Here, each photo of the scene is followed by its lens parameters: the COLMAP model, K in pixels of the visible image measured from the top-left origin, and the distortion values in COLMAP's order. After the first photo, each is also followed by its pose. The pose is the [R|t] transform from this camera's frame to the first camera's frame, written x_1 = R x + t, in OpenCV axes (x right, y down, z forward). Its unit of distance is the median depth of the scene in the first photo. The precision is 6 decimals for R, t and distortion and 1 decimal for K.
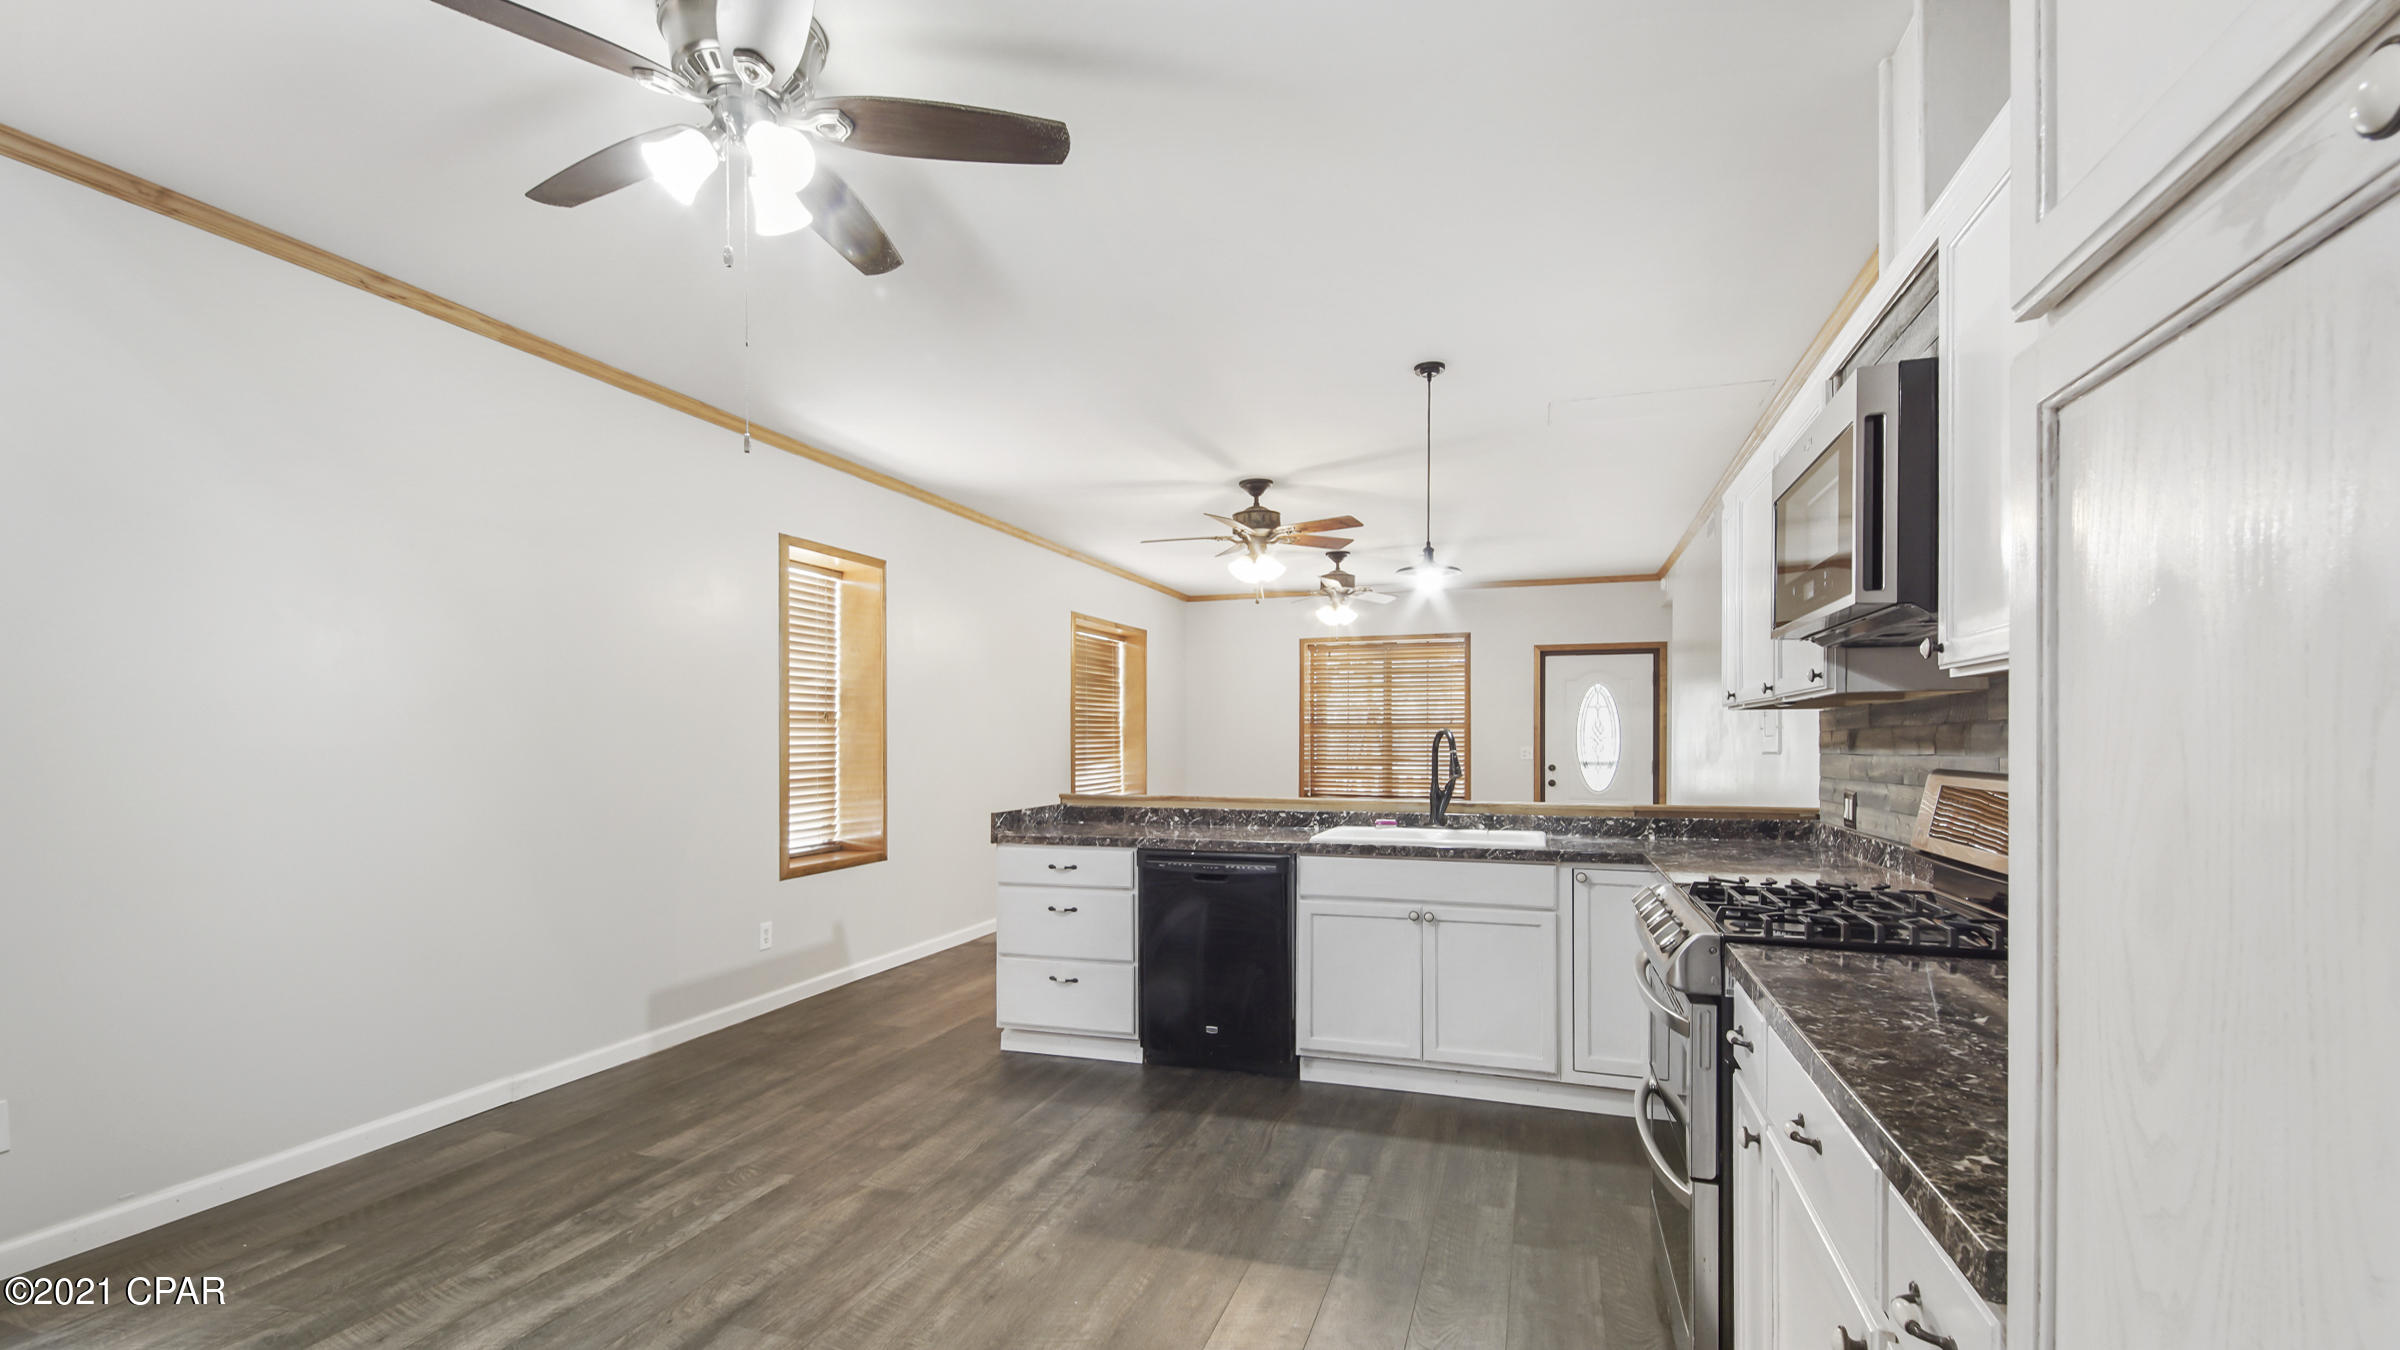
lens RADIAL K [[1048.8, 0, 1198.3], [0, 1048.8, 745.8], [0, 0, 1]] dist [0.000099, -0.000172]
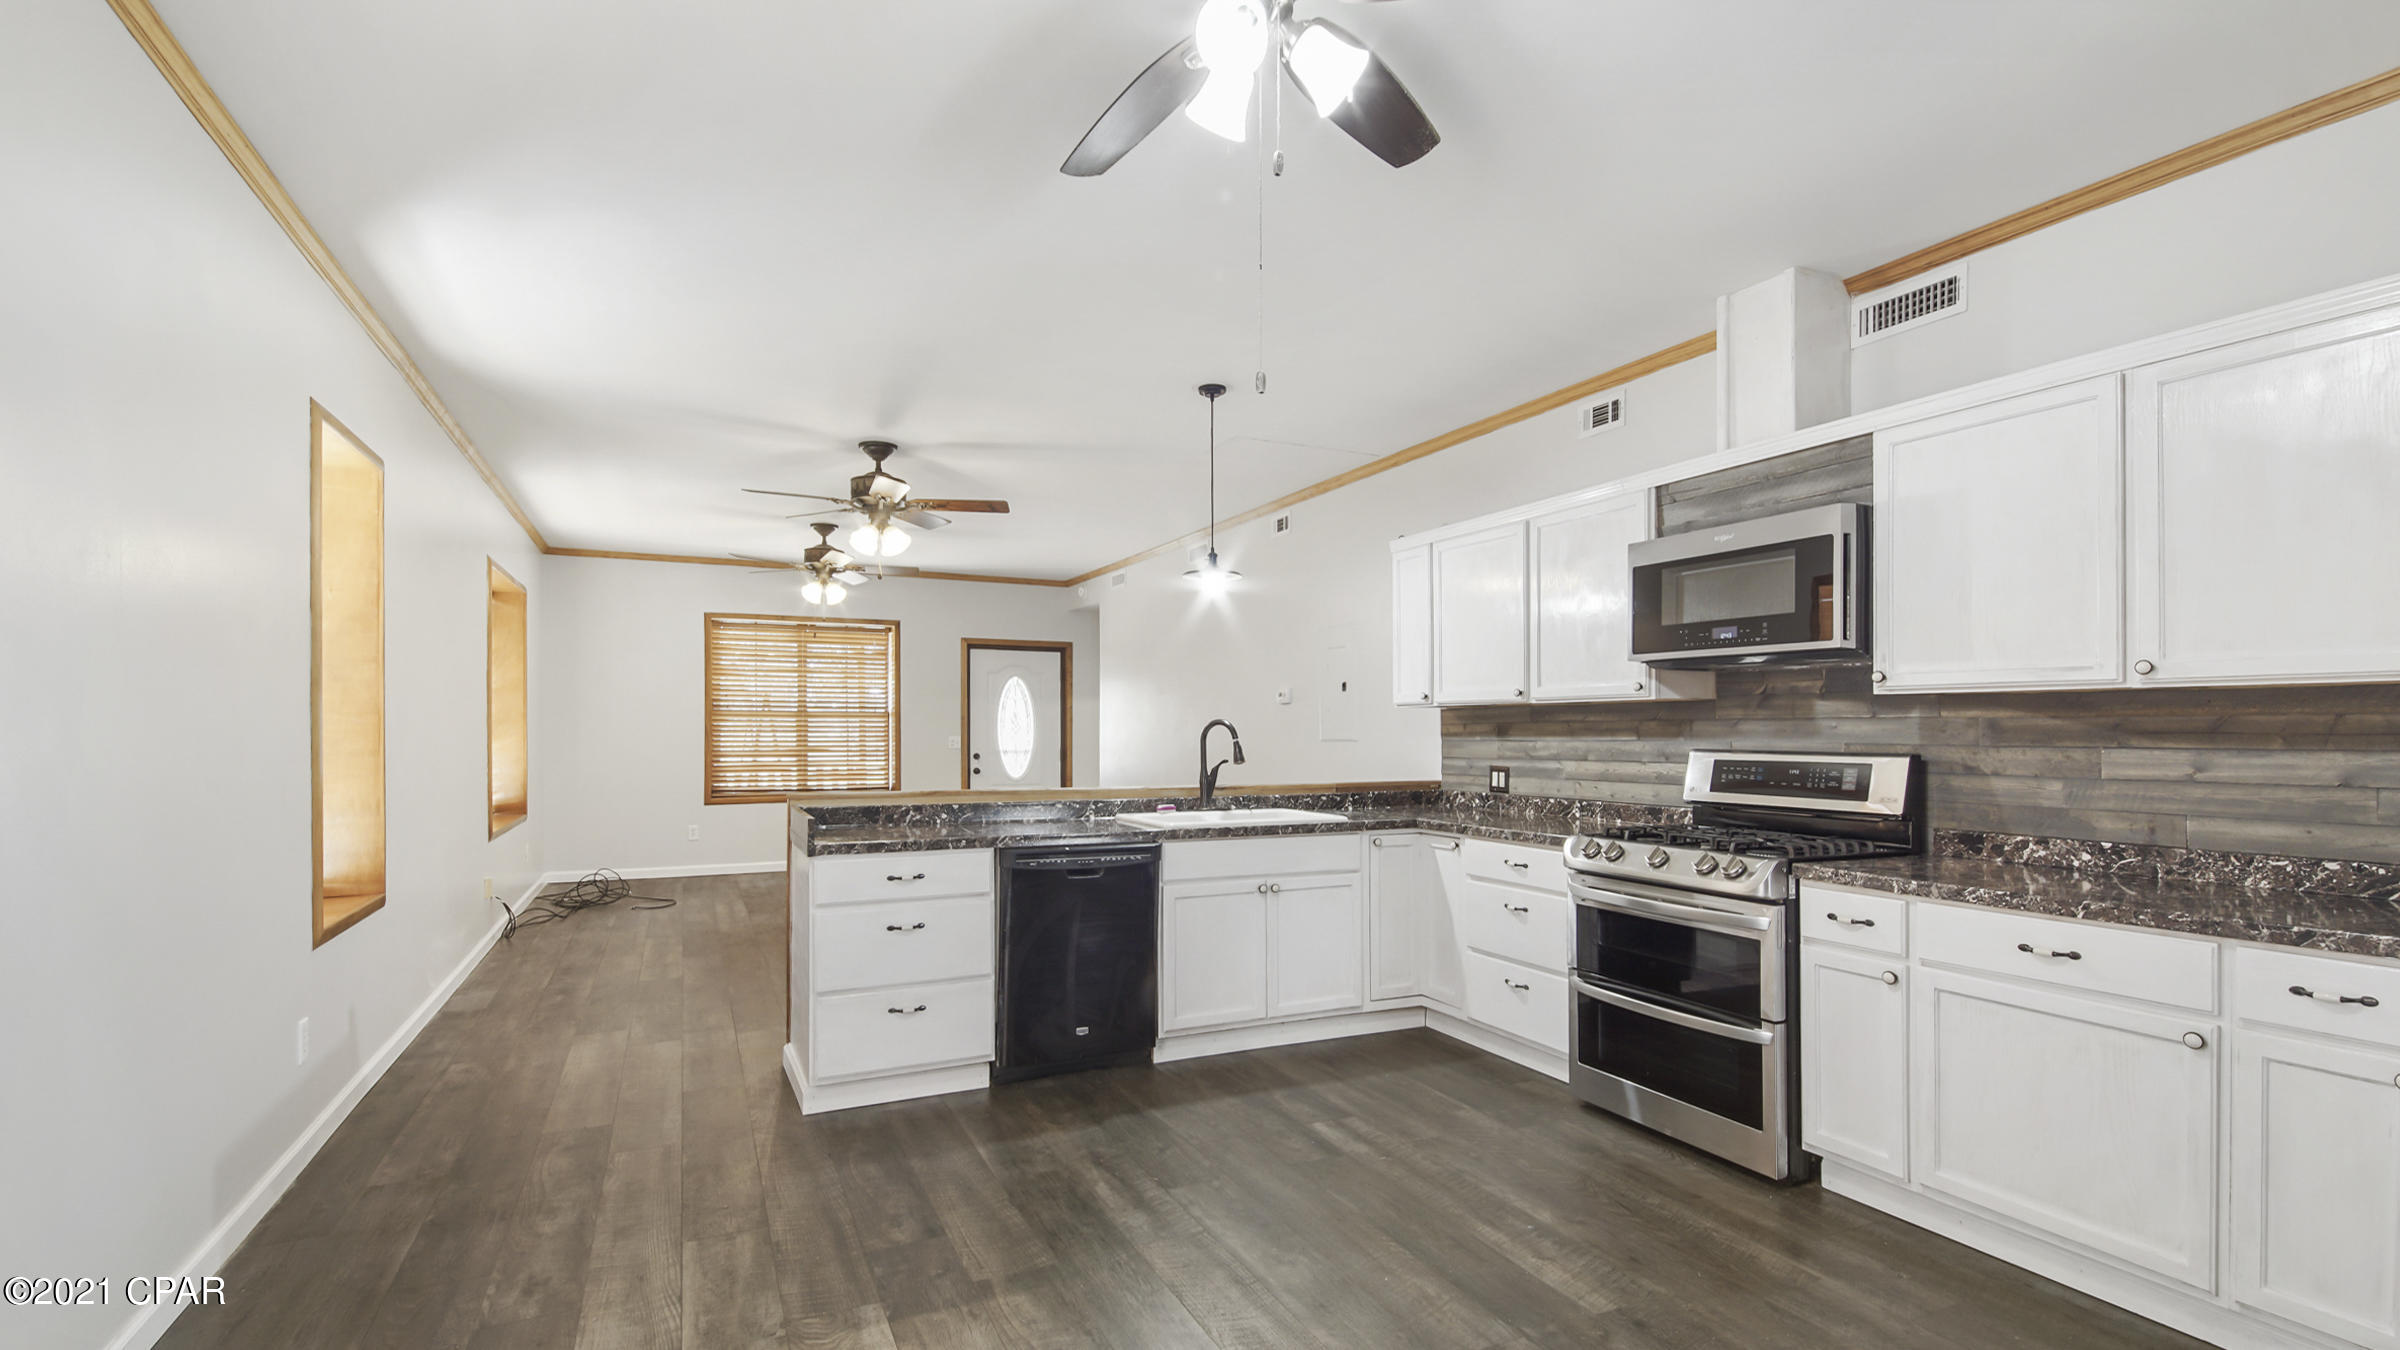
lens RADIAL K [[1048.8, 0, 1198.3], [0, 1048.8, 745.8], [0, 0, 1]] dist [0.000099, -0.000172]
pose [[0.726252, -0.007296, 0.687390, -0.541132], [0.000660, 0.999951, 0.009916, 0.000911], [-0.687428, -0.006748, 0.726221, 0.222502]]
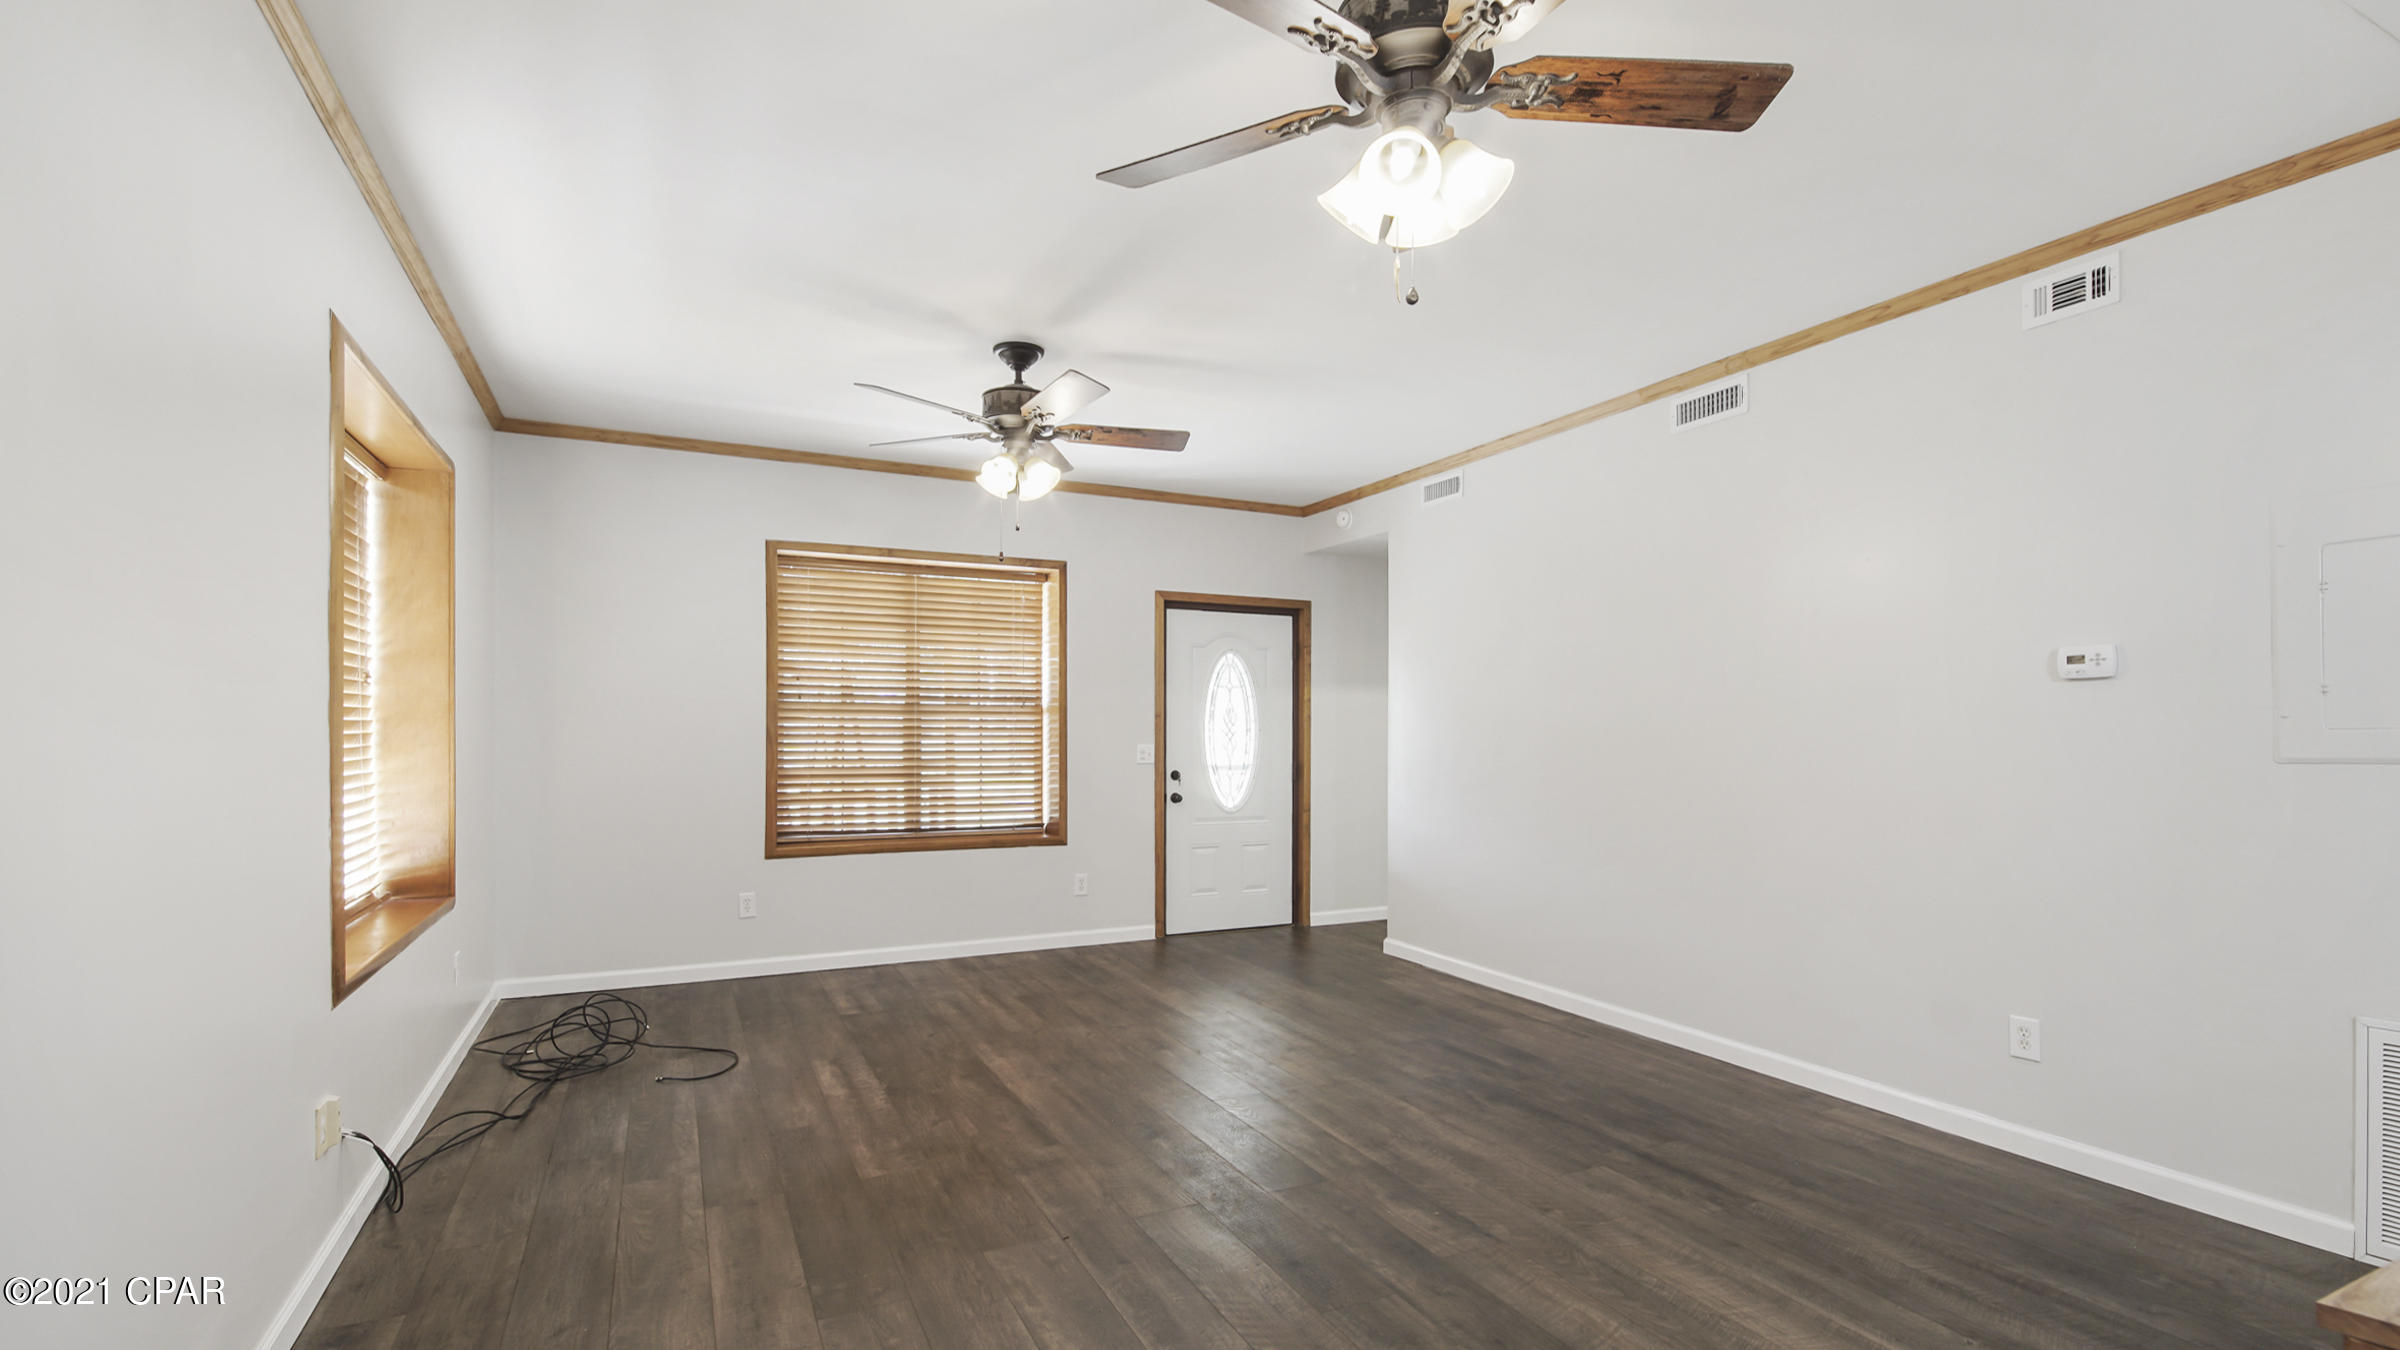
lens RADIAL K [[1089.0, 0, 1206.6], [0, 1089.0, 748.1], [0, 0, 1]] dist [0.002502, 0.000246]
pose [[0.724795, -0.005633, 0.688942, -0.318087], [0.000217, 0.999968, 0.007947, -0.004940], [-0.688965, -0.005611, 0.724773, 1.183530]]
